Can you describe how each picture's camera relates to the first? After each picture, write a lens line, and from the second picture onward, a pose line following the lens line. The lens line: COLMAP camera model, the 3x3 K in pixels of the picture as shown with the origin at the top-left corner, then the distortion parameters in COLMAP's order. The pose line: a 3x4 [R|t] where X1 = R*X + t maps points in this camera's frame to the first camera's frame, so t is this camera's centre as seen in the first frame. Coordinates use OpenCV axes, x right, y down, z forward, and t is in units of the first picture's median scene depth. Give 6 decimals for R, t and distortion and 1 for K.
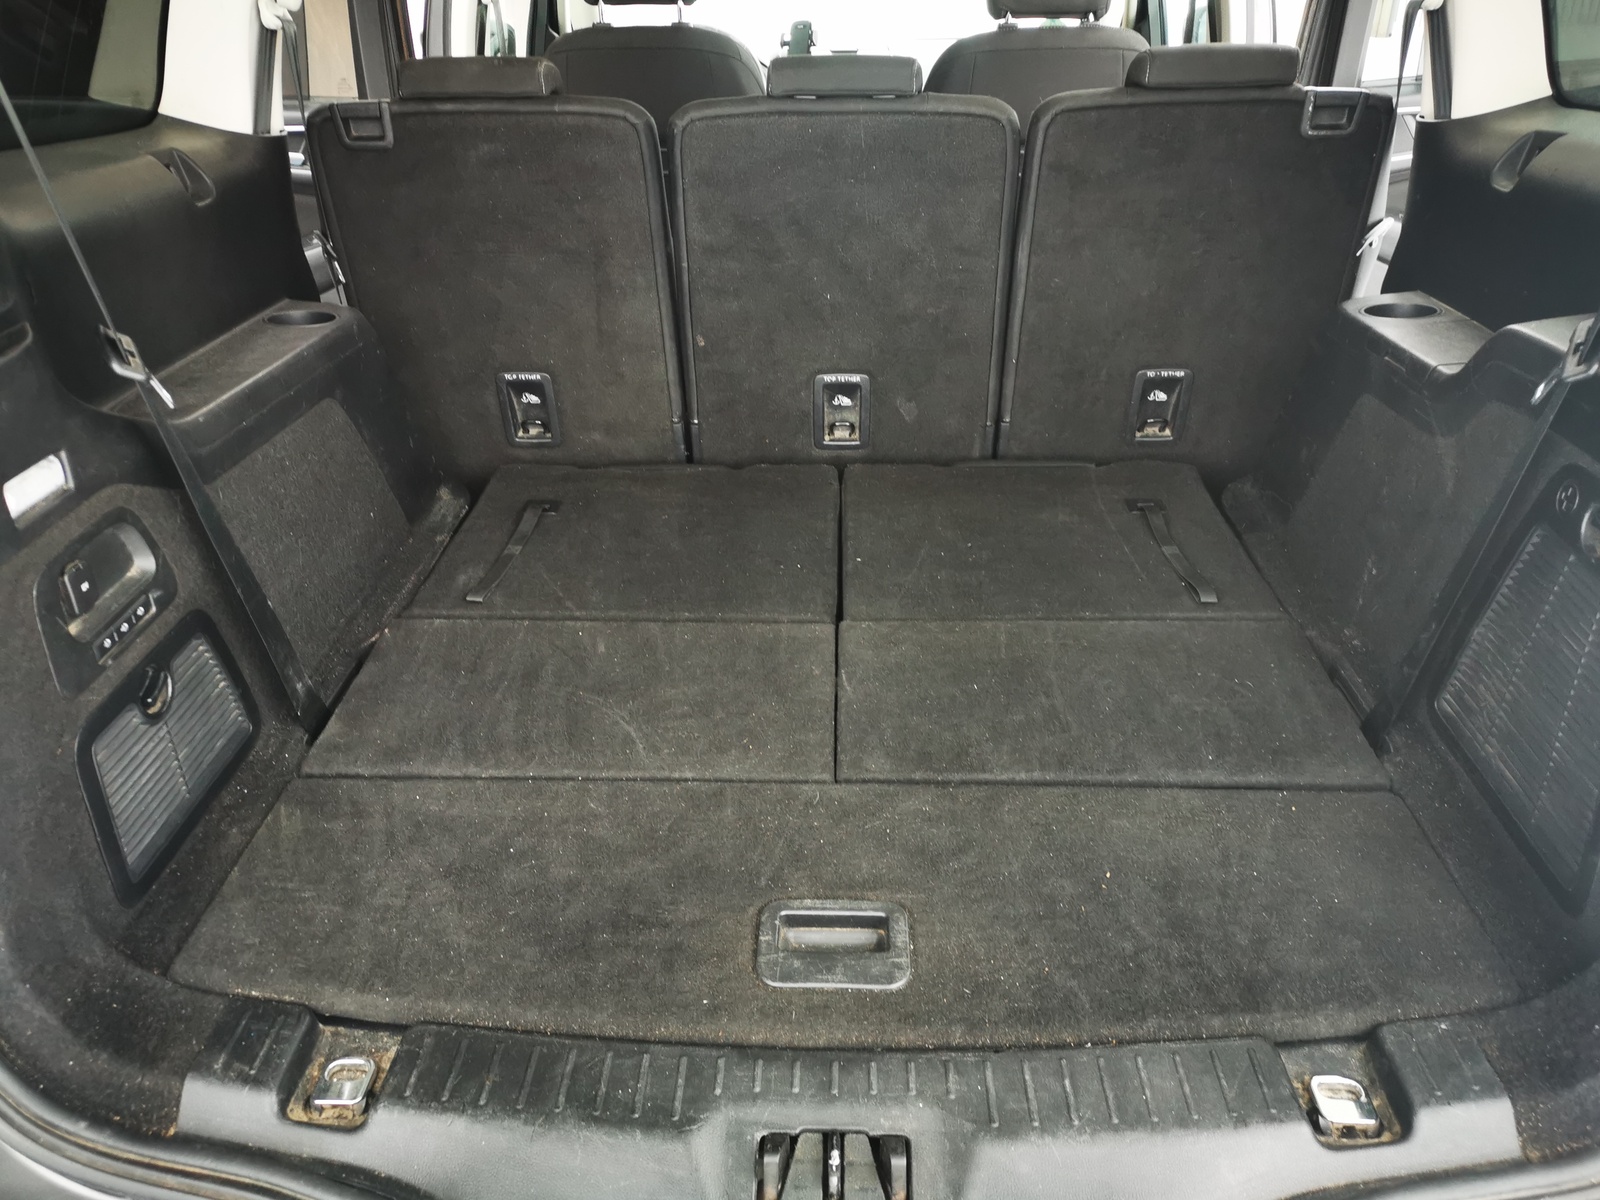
lens RADIAL K [[1252.3, 0, 800.0], [0, 1252.3, 600.0], [0, 0, 1]] dist [0.047898, 0.000335]
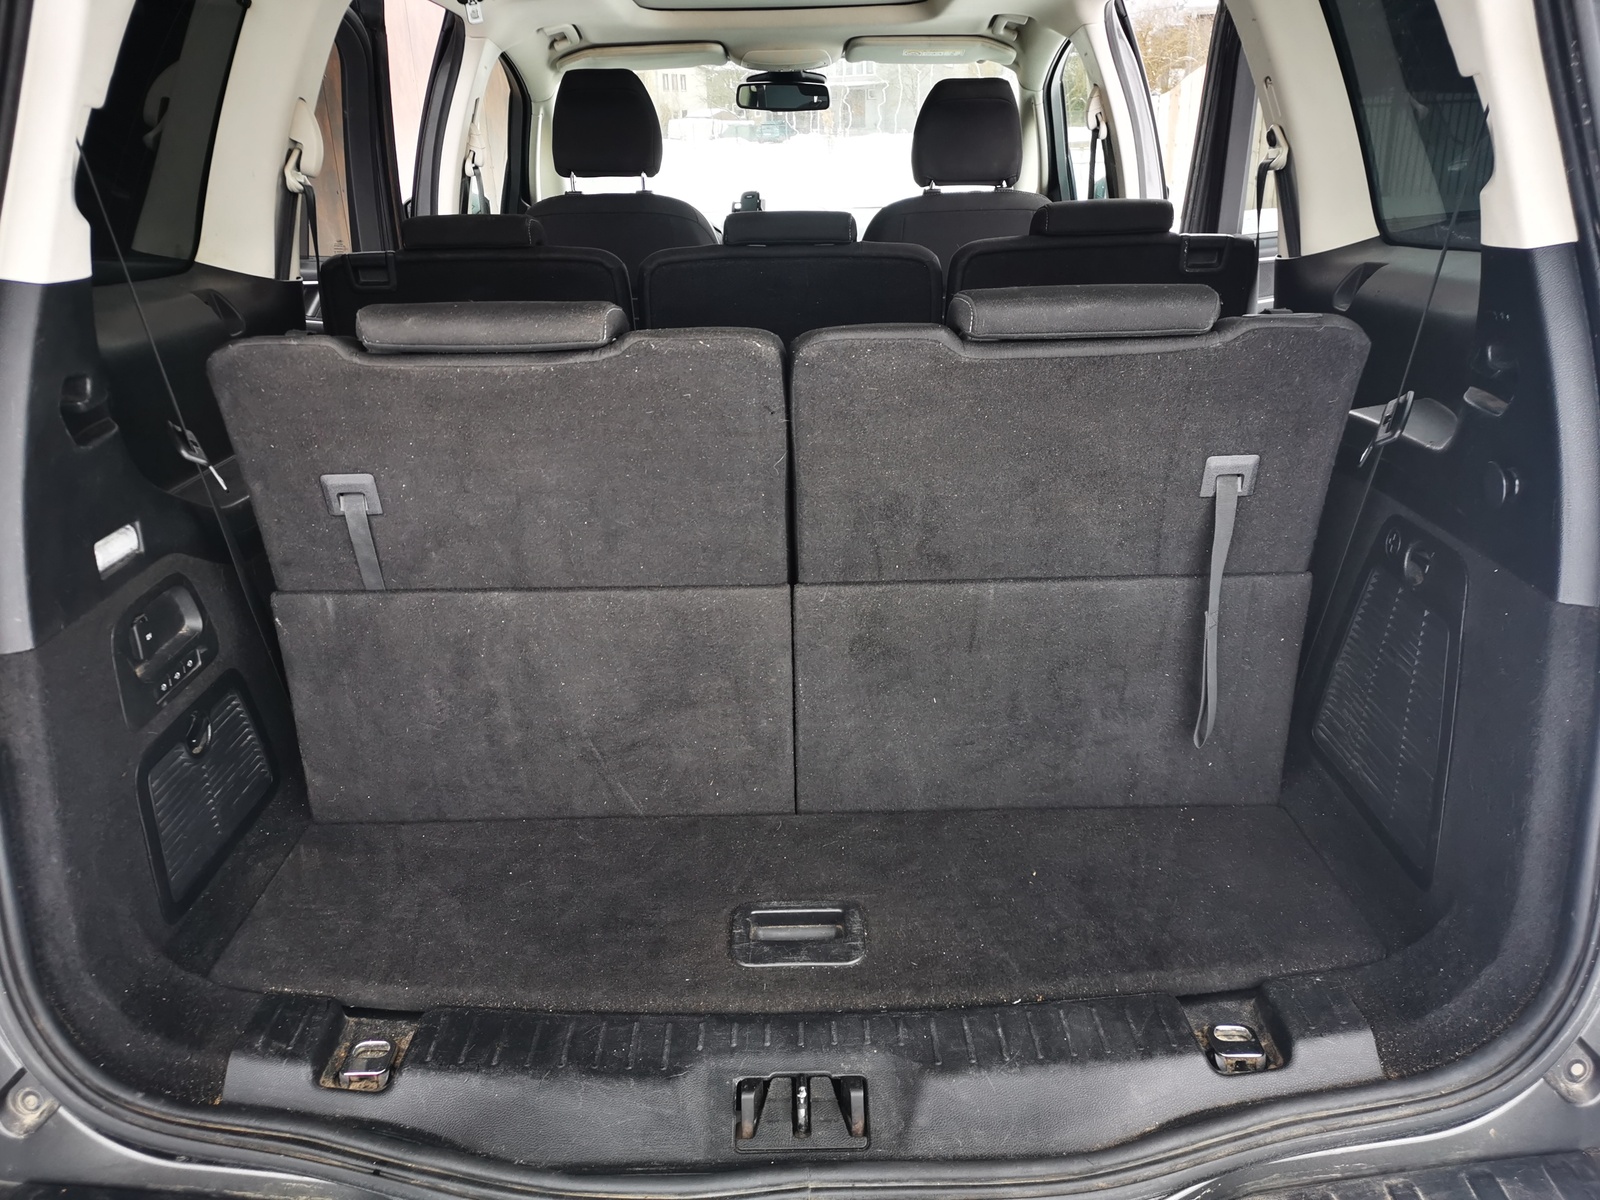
lens RADIAL K [[1279.2, 0, 800.0], [0, 1279.2, 600.0], [0, 0, 1]] dist [0.070730, -0.005029]
pose [[0.999173, -0.020786, 0.034936, -0.005774], [0.025181, 0.991134, -0.130458, 0.126065], [-0.031915, 0.131230, 0.990838, -0.205960]]
